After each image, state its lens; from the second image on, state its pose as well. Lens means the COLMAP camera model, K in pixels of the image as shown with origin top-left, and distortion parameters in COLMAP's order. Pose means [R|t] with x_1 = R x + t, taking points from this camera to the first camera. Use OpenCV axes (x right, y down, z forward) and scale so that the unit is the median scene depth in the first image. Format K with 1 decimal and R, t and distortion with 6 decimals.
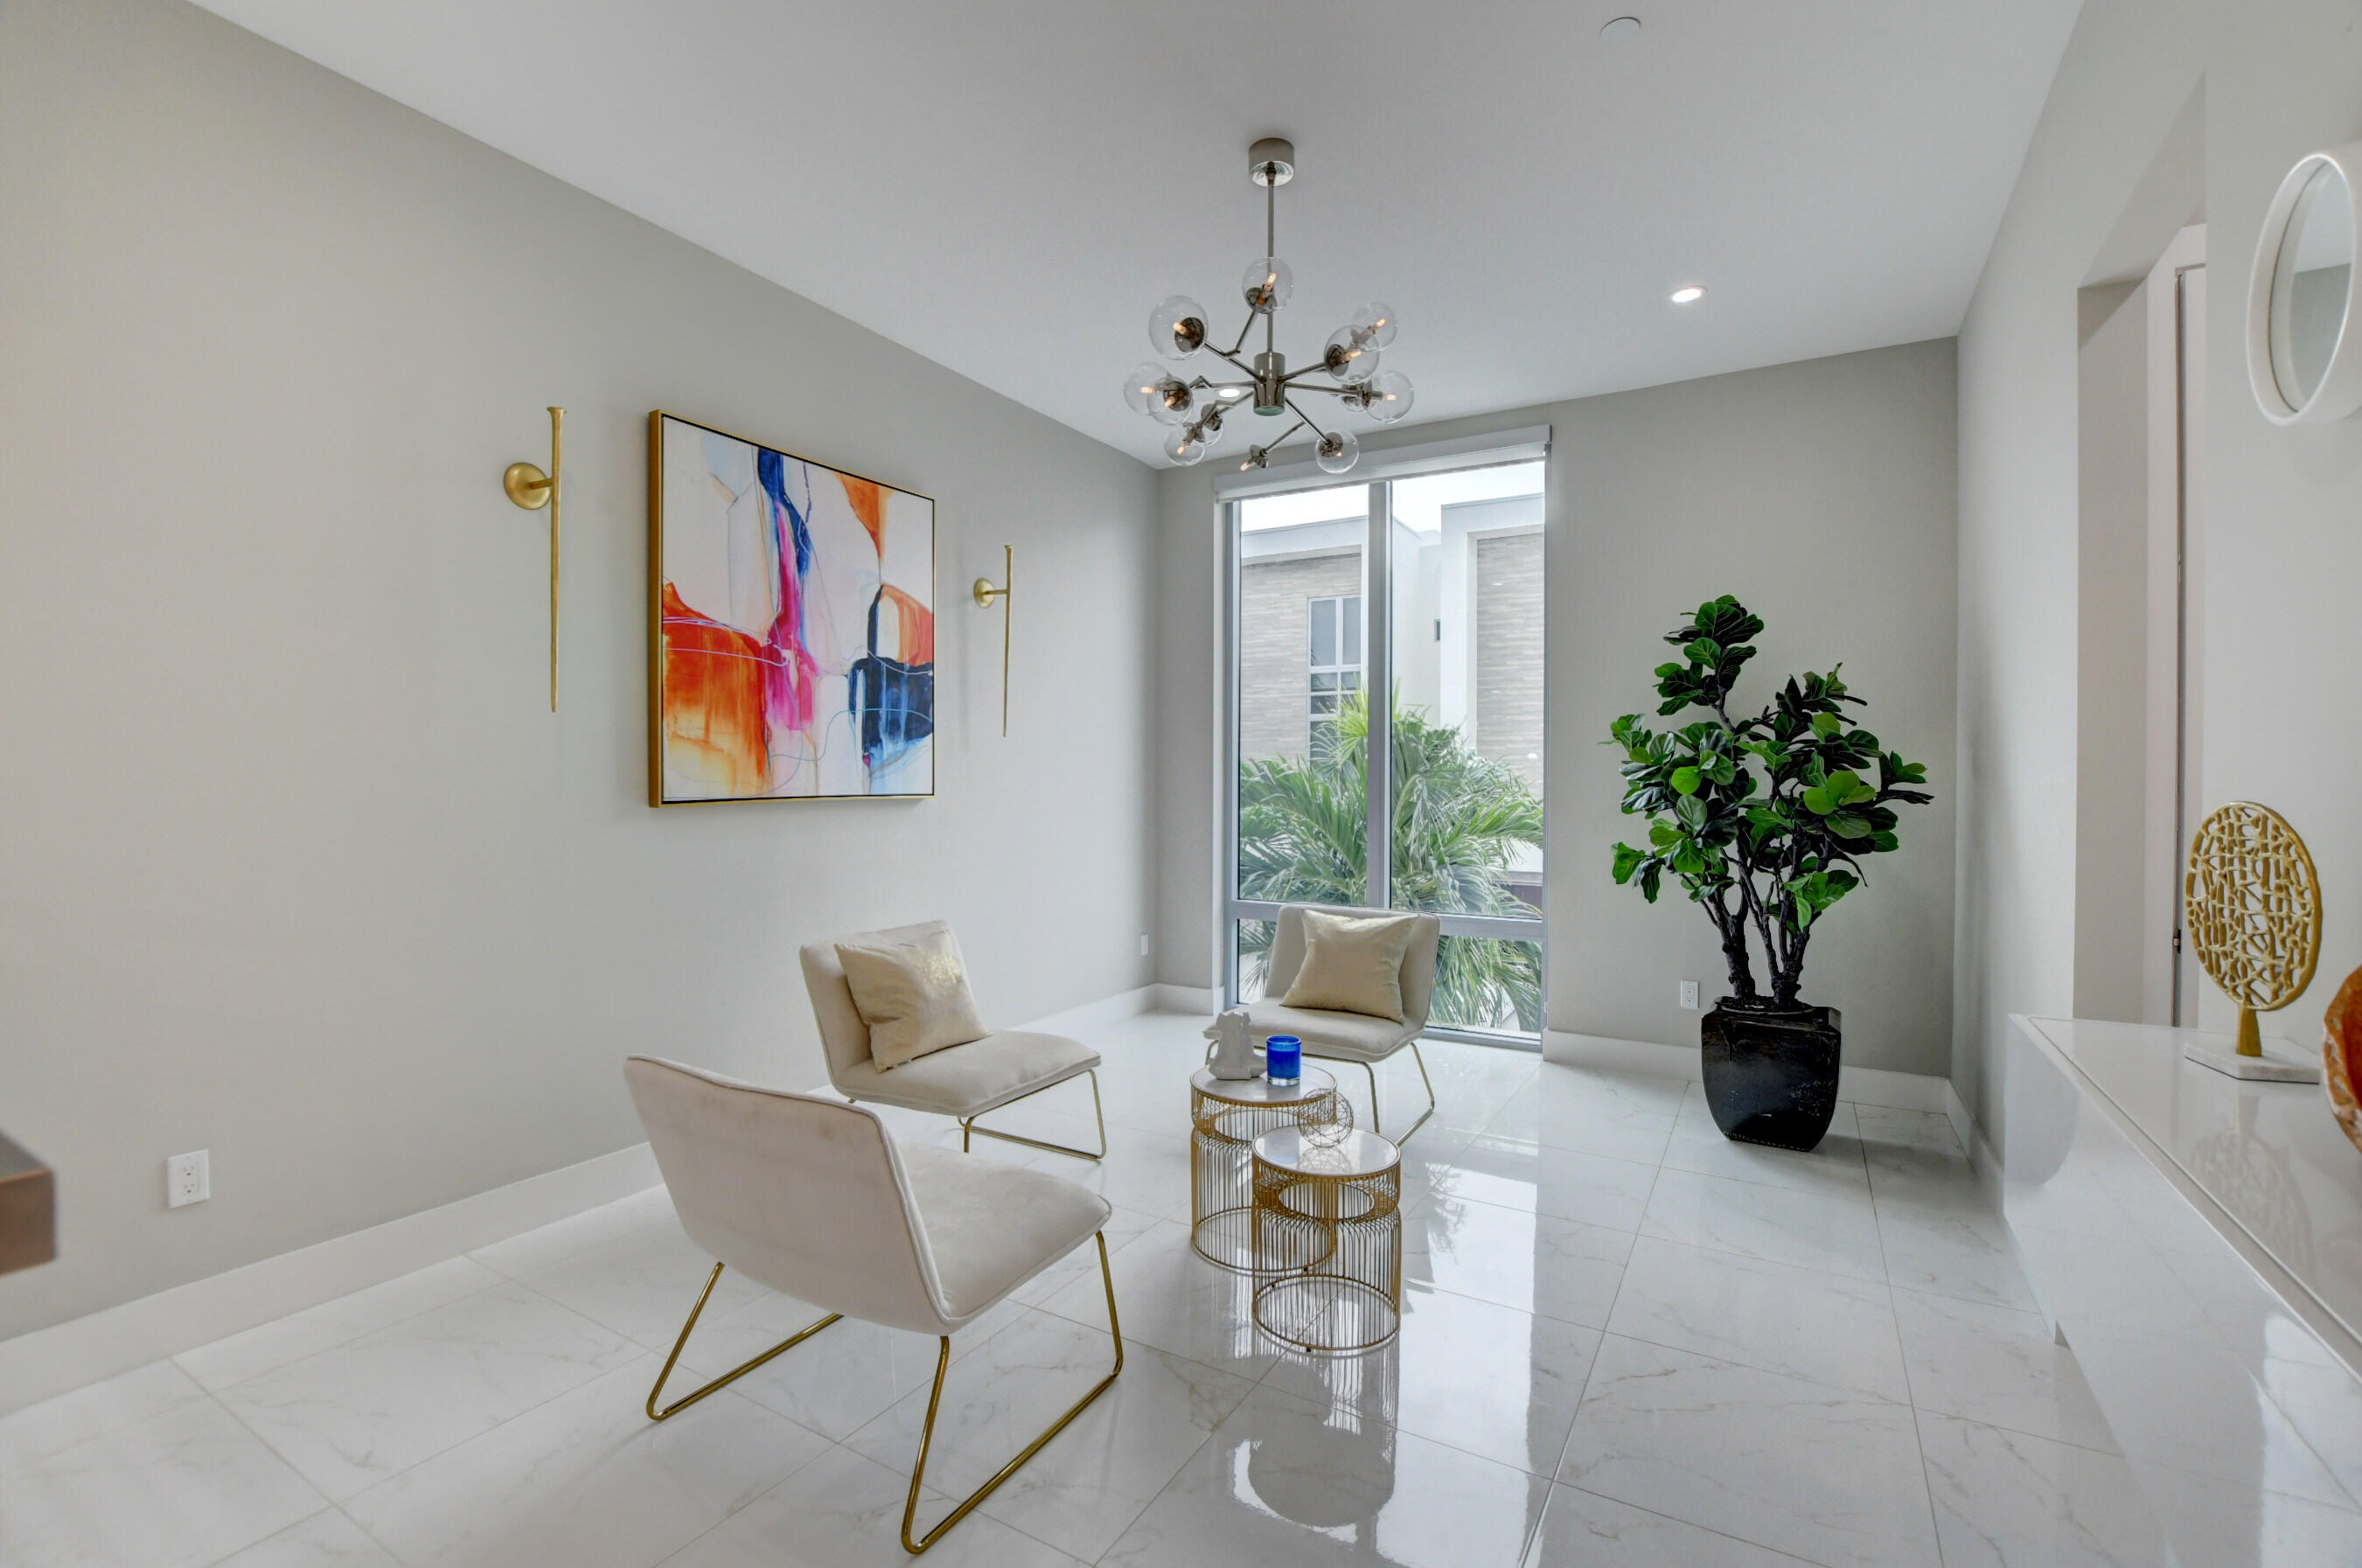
lens RADIAL K [[1038.8, 0, 1171.6], [0, 1038.8, 783.1], [0, 0, 1]] dist [-0.031604, 0.003689]
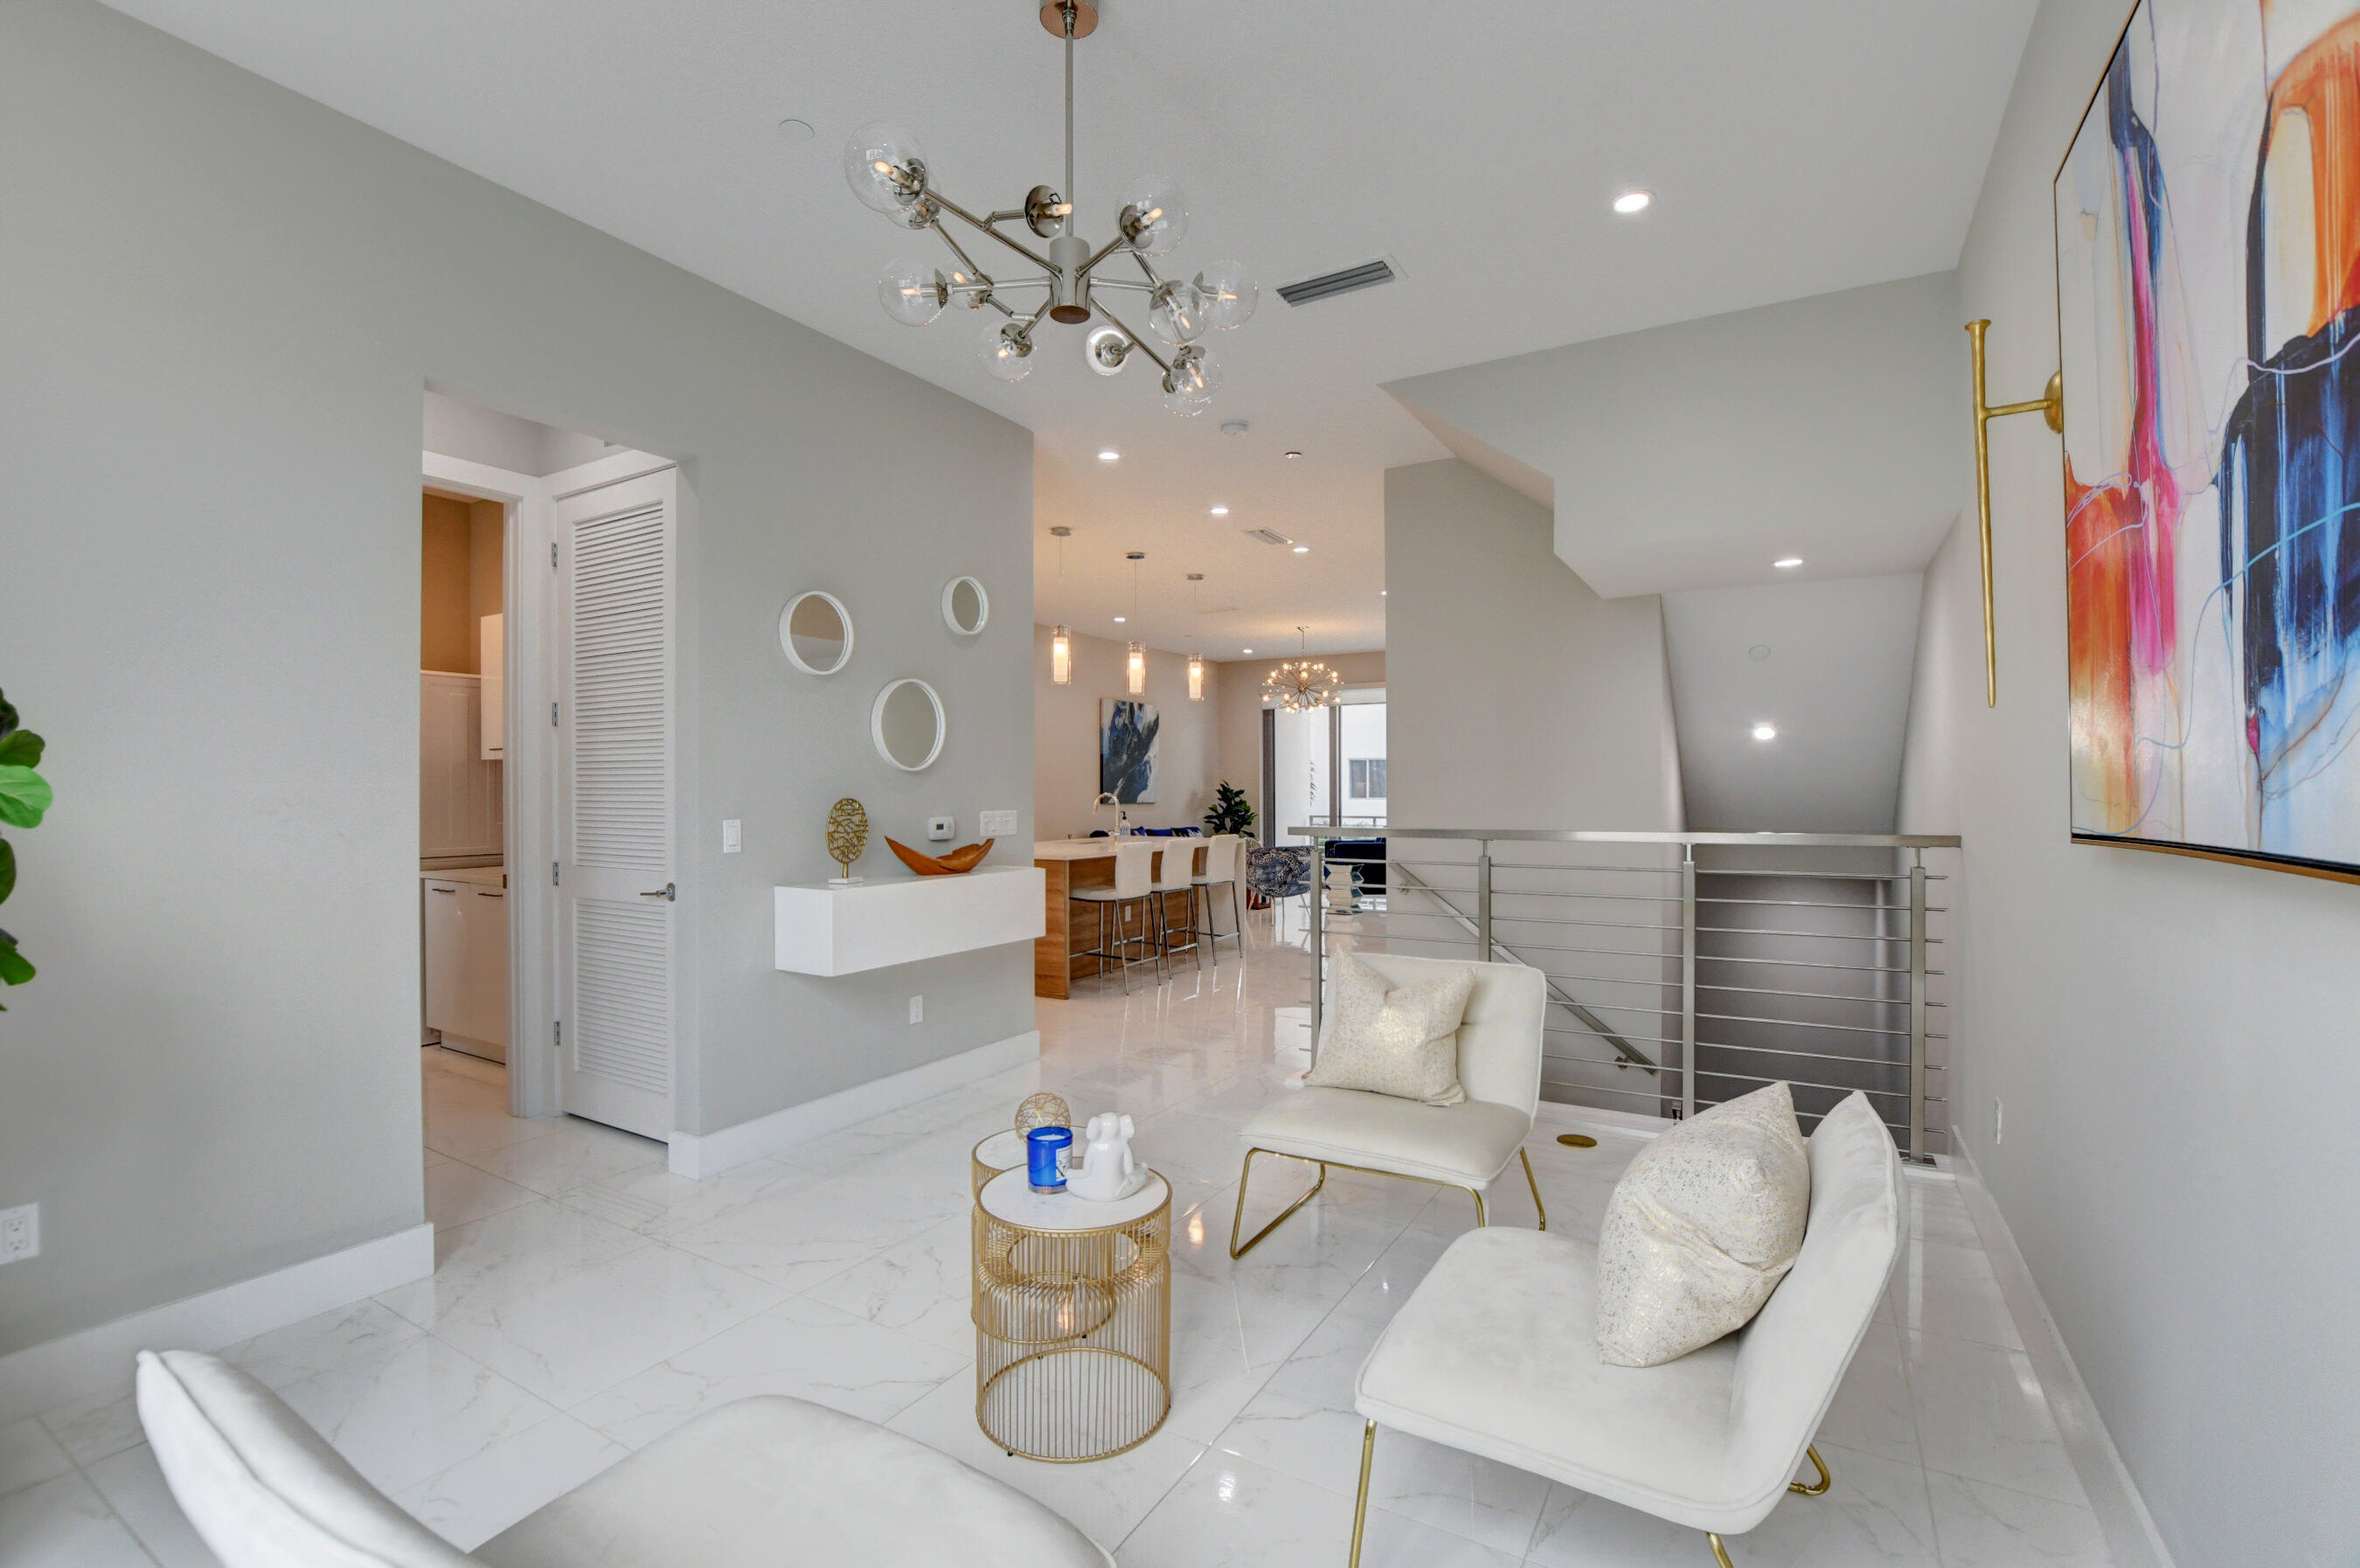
lens RADIAL K [[1037.9, 0, 1178.1], [0, 1037.9, 791.6], [0, 0, 1]] dist [-0.031604, 0.003689]
pose [[-0.999991, -0.000927, -0.004253, 0.012141], [-0.000954, 0.999978, 0.006510, -0.007411], [0.004247, 0.006514, -0.999970, 1.291930]]
